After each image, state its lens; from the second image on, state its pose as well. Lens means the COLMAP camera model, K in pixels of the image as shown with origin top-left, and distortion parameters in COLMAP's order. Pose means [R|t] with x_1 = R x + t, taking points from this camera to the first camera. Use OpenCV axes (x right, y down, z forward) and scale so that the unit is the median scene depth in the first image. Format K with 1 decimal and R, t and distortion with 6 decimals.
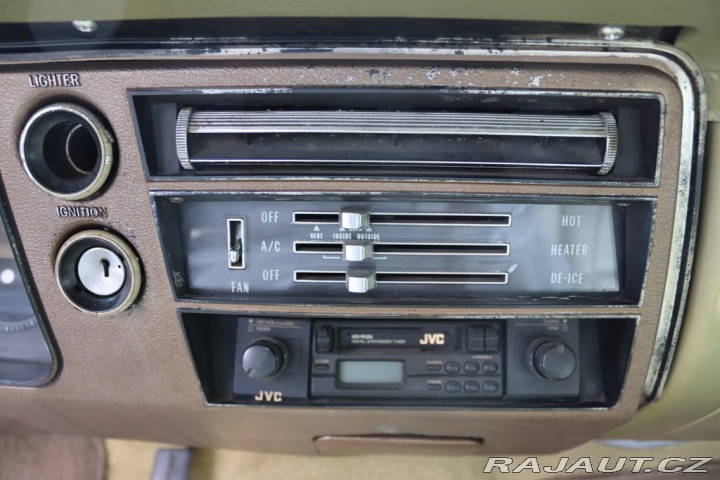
lens RADIAL K [[596.3, 0, 360.0], [0, 596.3, 240.0], [0, 0, 1]] dist [-0.165106, 0.151382]
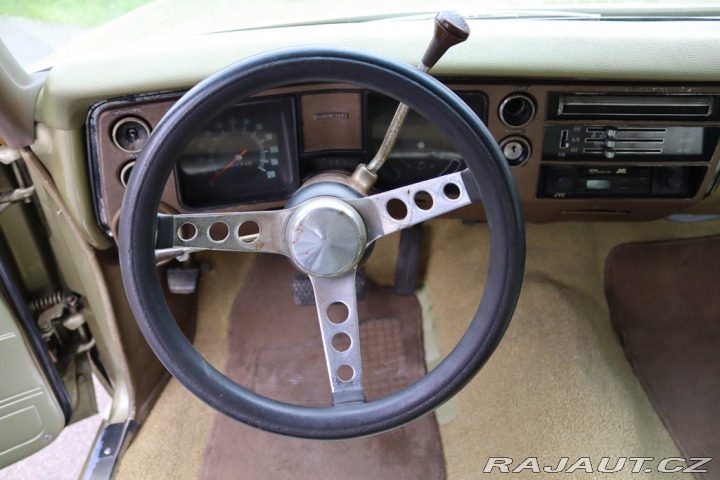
lens RADIAL K [[596.3, 0, 360.0], [0, 596.3, 240.0], [0, 0, 1]] dist [-0.165106, 0.151382]
pose [[0.999309, -0.019697, -0.031528, -1.025054], [0.028980, 0.943951, 0.328812, -0.443663], [0.023284, -0.329499, 0.943869, -1.604023]]
